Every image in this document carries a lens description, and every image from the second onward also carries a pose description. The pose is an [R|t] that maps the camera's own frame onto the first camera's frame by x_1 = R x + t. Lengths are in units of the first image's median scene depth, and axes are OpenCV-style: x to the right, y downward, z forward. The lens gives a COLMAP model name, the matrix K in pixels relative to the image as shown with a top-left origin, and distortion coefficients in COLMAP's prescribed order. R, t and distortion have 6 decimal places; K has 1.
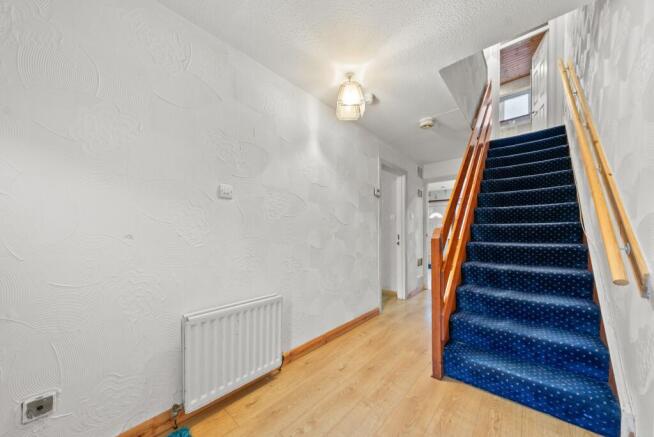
lens RADIAL K [[227.2, 0, 327.9], [0, 227.2, 224.9], [0, 0, 1]] dist [-0.005200, 0.000691]
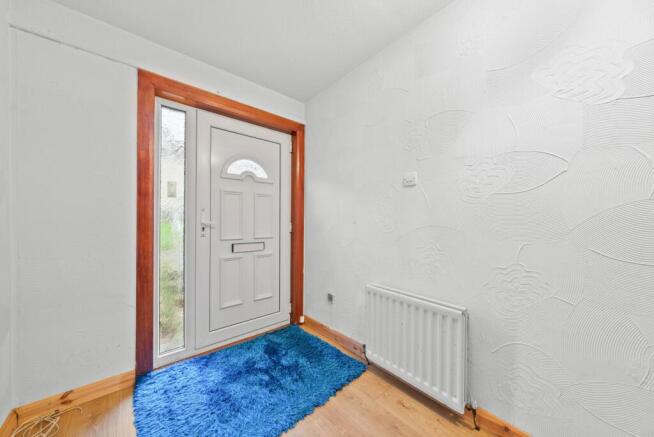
lens RADIAL K [[227.2, 0, 327.8], [0, 227.2, 219.4], [0, 0, 1]] dist [-0.005200, 0.000691]
pose [[-0.107219, -0.006516, -0.994214, 0.612731], [0.007357, 0.999946, -0.007347, 0.035373], [0.994208, -0.008102, -0.107165, 0.788360]]
